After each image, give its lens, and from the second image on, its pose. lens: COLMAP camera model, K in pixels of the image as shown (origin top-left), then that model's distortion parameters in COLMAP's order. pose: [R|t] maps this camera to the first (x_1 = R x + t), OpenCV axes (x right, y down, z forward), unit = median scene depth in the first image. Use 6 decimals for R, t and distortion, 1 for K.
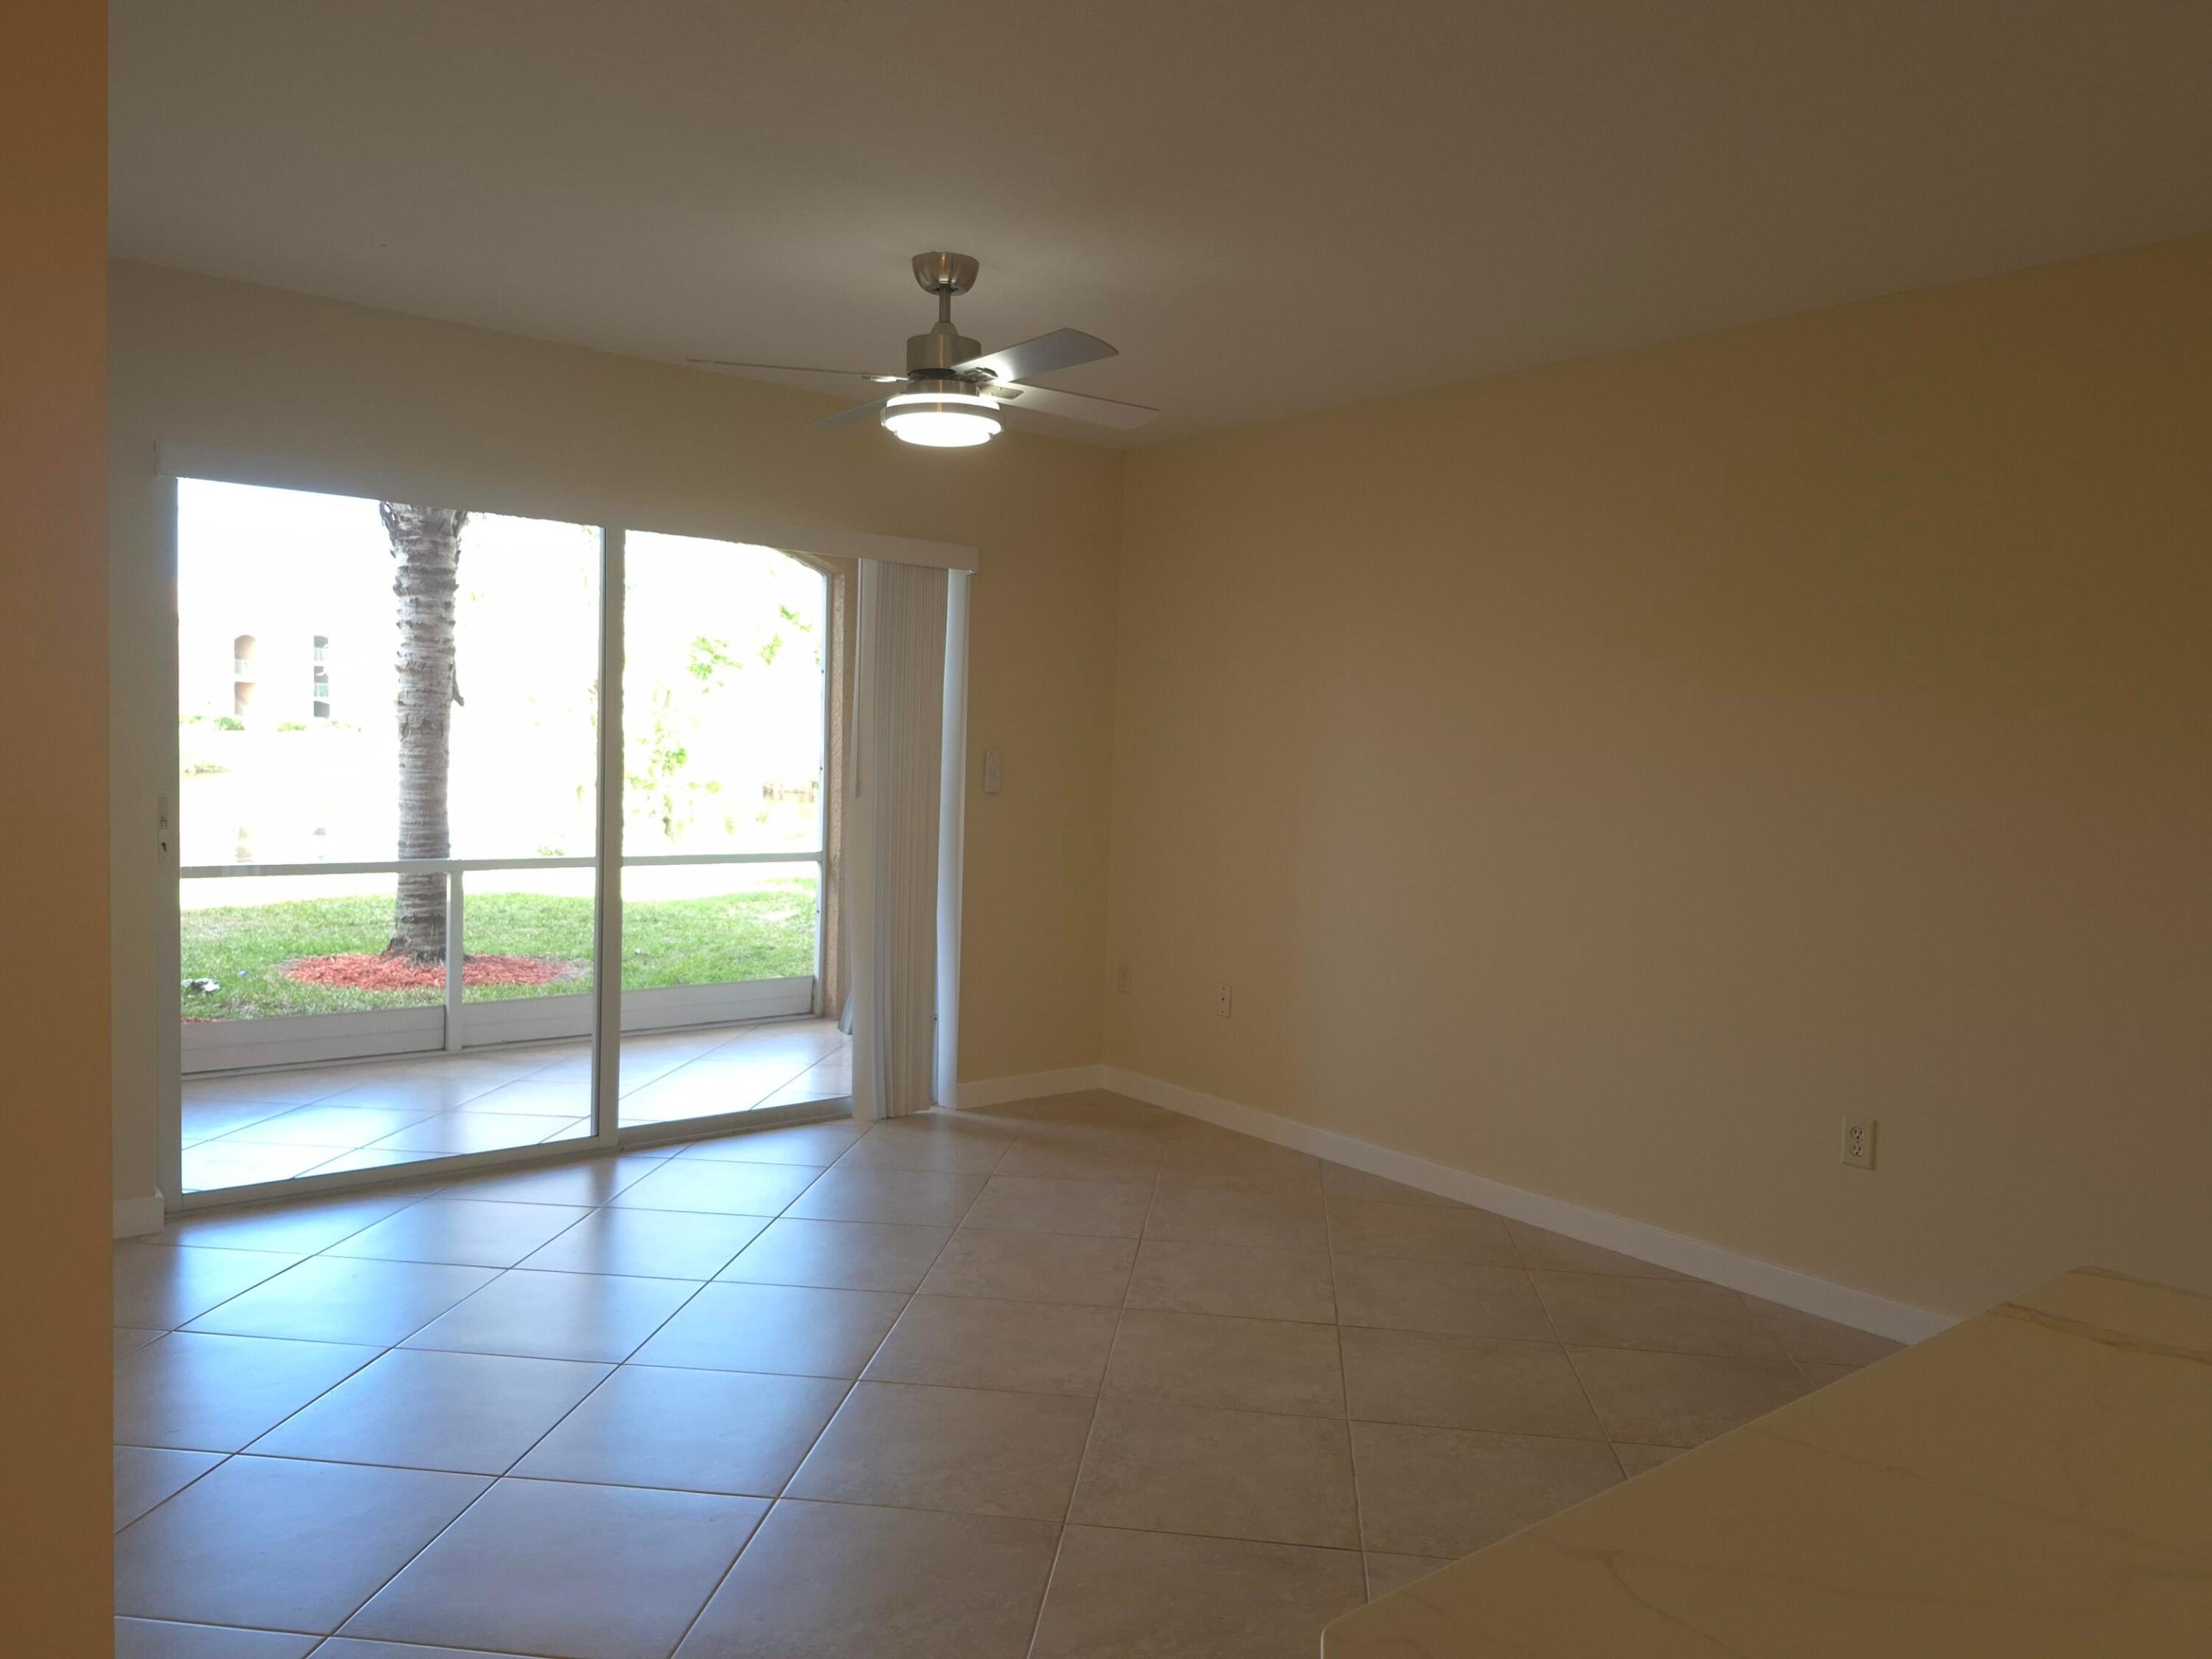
lens RADIAL K [[1538.8, 0, 1104.4], [0, 1538.8, 845.0], [0, 0, 1]] dist [0.137581, -0.221021]
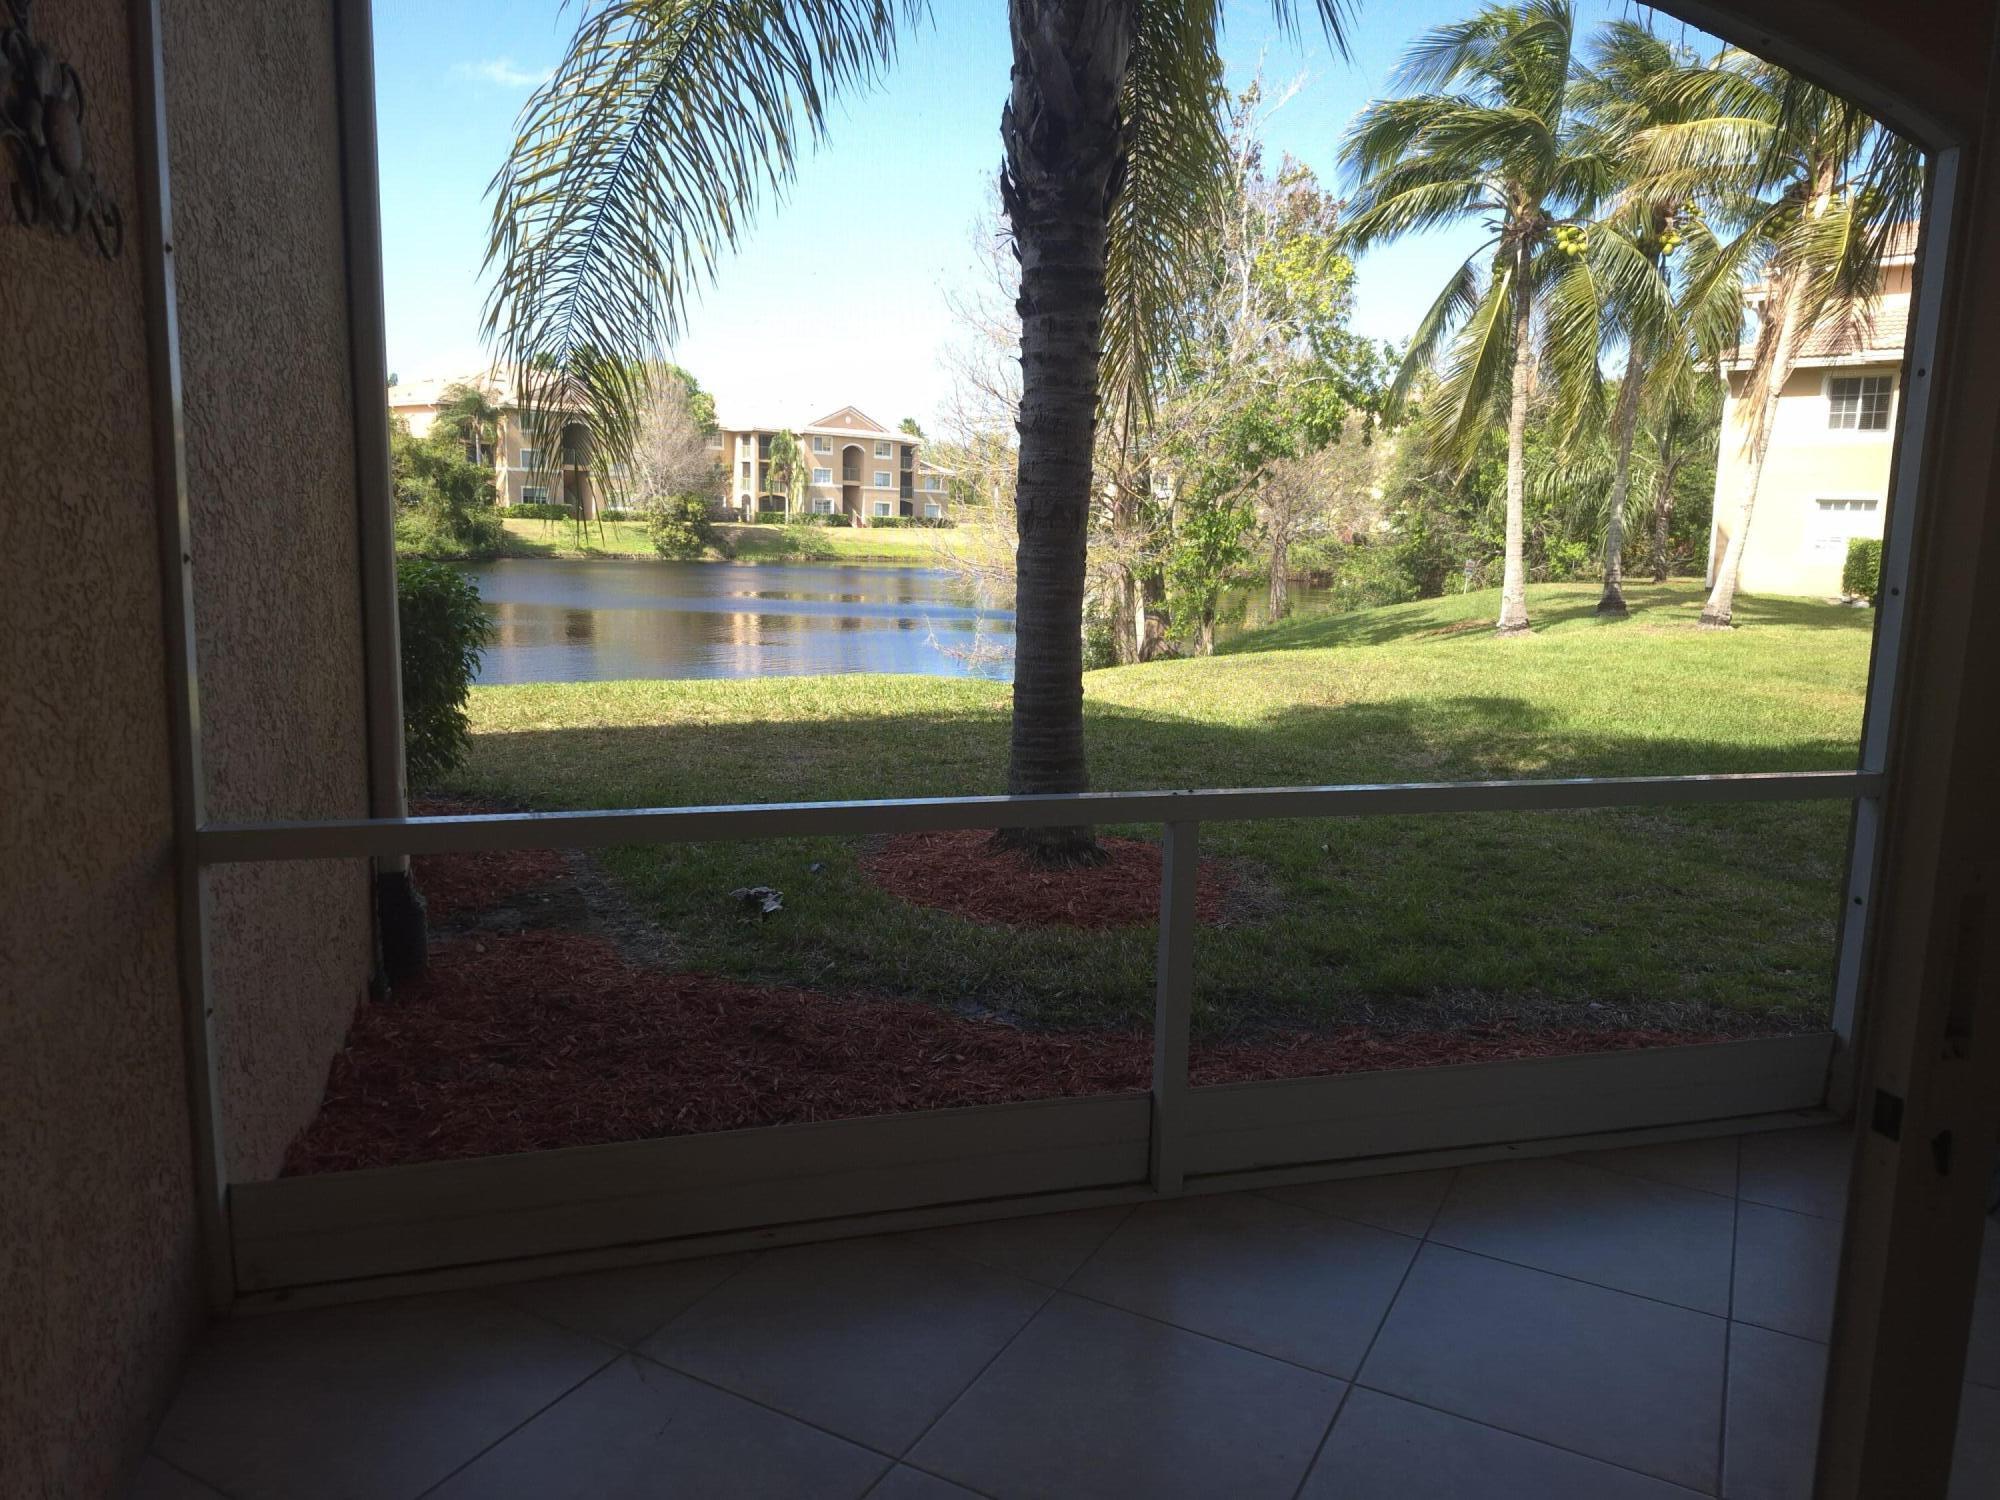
lens RADIAL K [[1391.3, 0, 998.6], [0, 1391.3, 764.0], [0, 0, 1]] dist [0.137581, -0.221021]
pose [[0.922150, 0.058620, -0.382365, -0.219907], [-0.021140, 0.994611, 0.101499, -0.029505], [0.386254, -0.085514, 0.918420, 0.428594]]
